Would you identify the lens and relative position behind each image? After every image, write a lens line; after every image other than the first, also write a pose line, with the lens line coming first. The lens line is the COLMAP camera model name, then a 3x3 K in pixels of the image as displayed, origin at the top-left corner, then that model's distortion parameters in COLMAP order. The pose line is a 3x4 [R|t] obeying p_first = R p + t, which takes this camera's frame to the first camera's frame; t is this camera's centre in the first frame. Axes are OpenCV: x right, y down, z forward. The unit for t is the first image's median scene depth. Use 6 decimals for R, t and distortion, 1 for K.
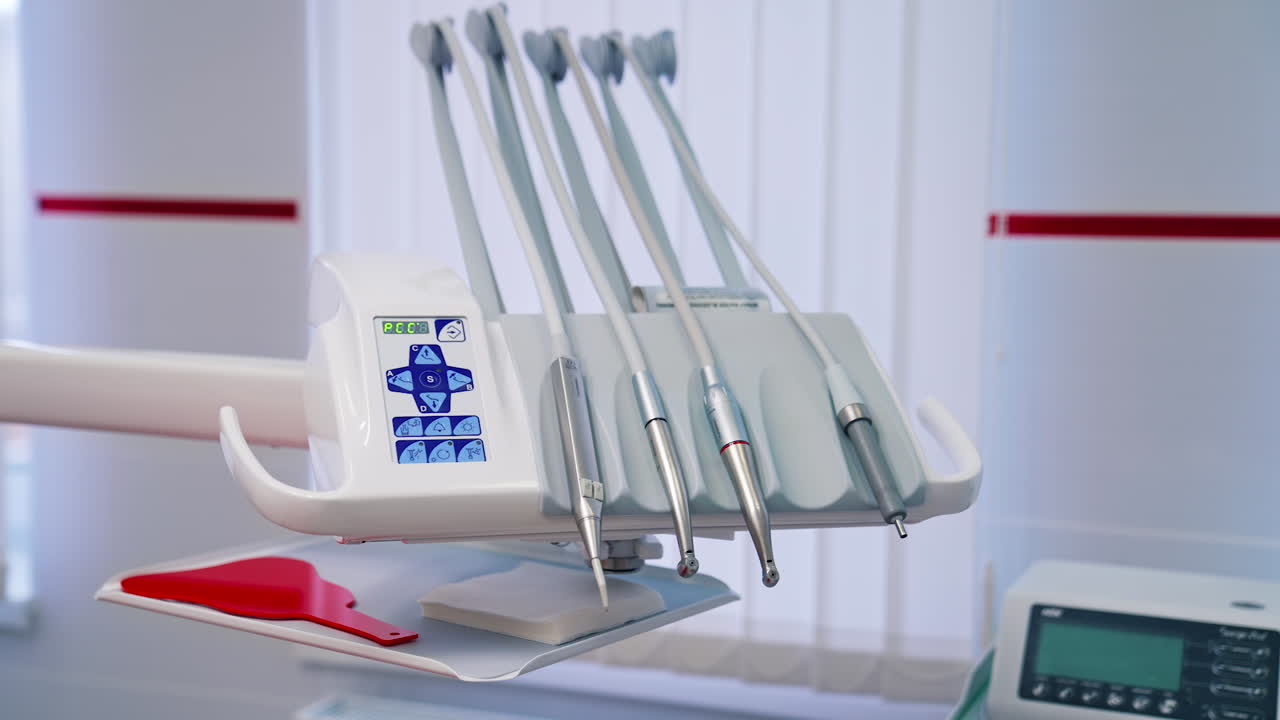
lens RADIAL K [[1973.8, 0, 640.0], [0, 1973.8, 360.0], [0, 0, 1]] dist [0.220296, 0.030633]
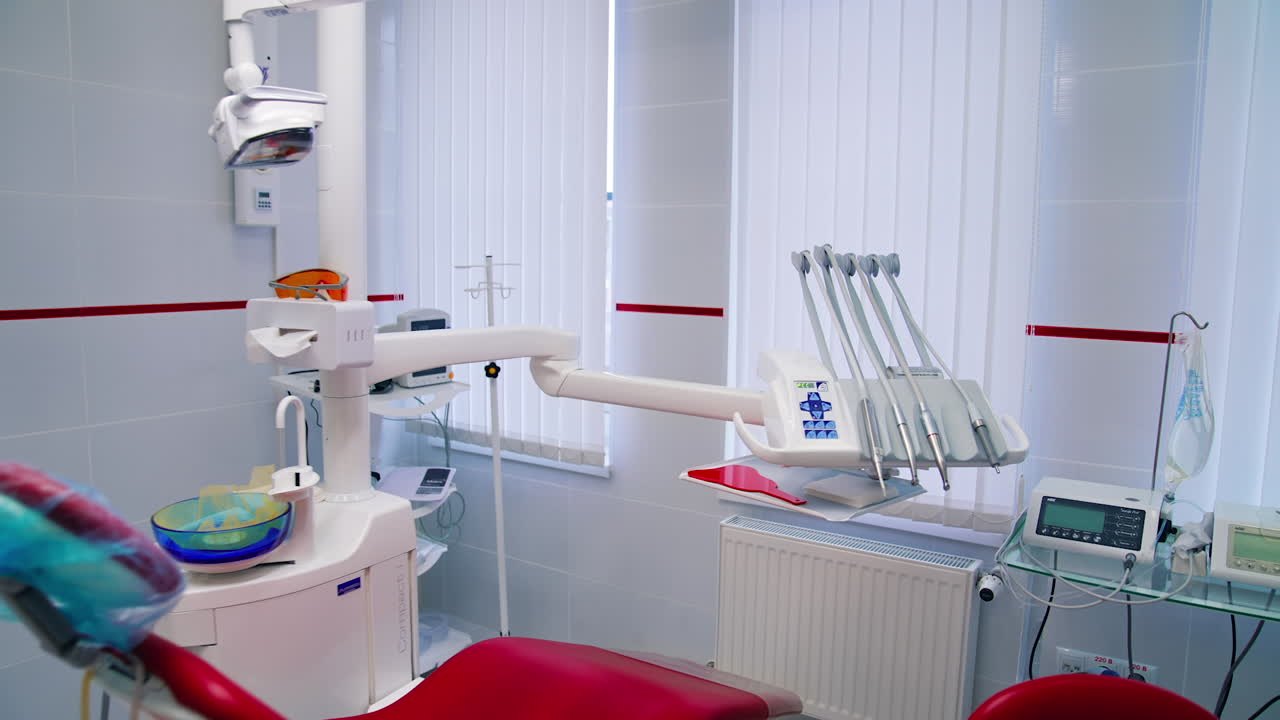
lens RADIAL K [[1007.7, 0, 640.0], [0, 1007.7, 360.0], [0, 0, 1]] dist [-0.049634, -0.000581]
pose [[0.985392, 0.029021, -0.167812, -0.109431], [-0.025050, 0.999355, 0.025733, -0.077315], [0.168450, -0.021153, 0.985483, -0.346905]]
